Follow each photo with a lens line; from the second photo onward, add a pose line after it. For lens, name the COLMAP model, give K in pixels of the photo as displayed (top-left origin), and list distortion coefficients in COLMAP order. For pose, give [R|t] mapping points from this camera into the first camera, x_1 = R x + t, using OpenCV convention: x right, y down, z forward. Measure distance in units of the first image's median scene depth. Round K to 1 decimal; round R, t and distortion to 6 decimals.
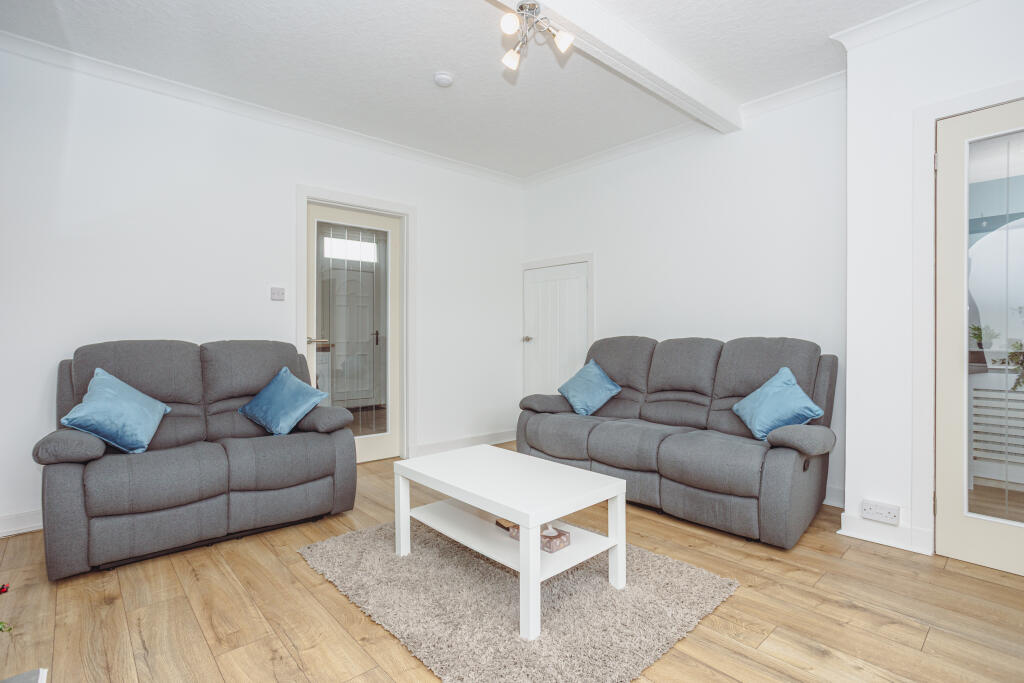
lens RADIAL K [[500.5, 0, 503.1], [0, 500.5, 344.4], [0, 0, 1]] dist [0.001434, 0.001097]
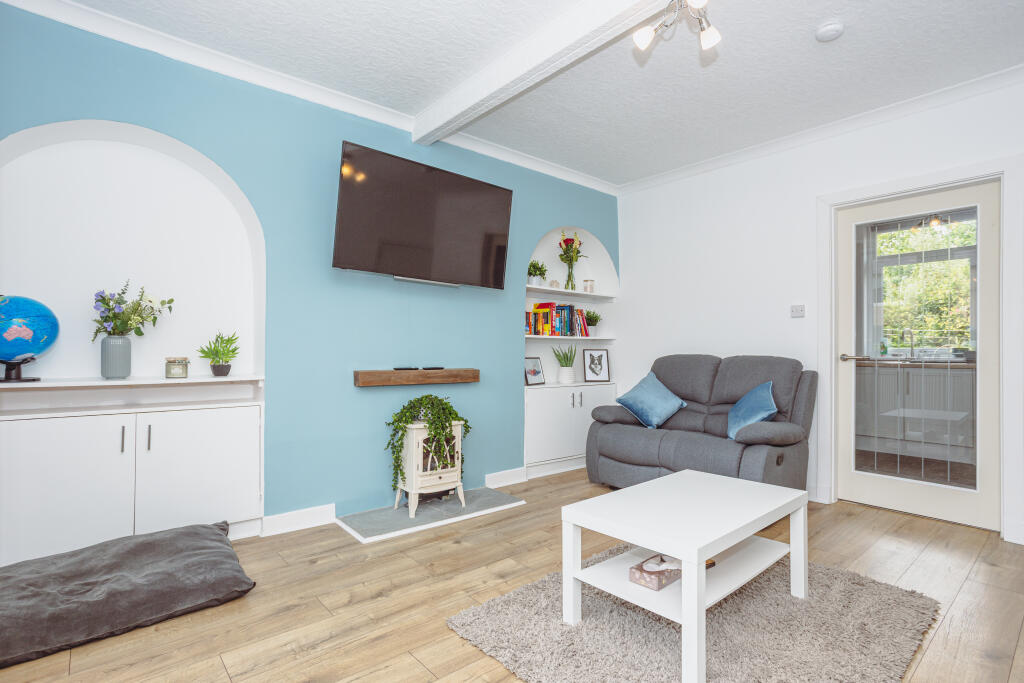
lens RADIAL K [[500.5, 0, 503.1], [0, 500.5, 344.4], [0, 0, 1]] dist [0.001434, 0.001097]
pose [[-0.012103, -0.011040, -0.999866, 0.741597], [-0.015233, 0.999825, -0.010856, -0.014723], [0.999811, 0.015099, -0.012269, 0.519182]]
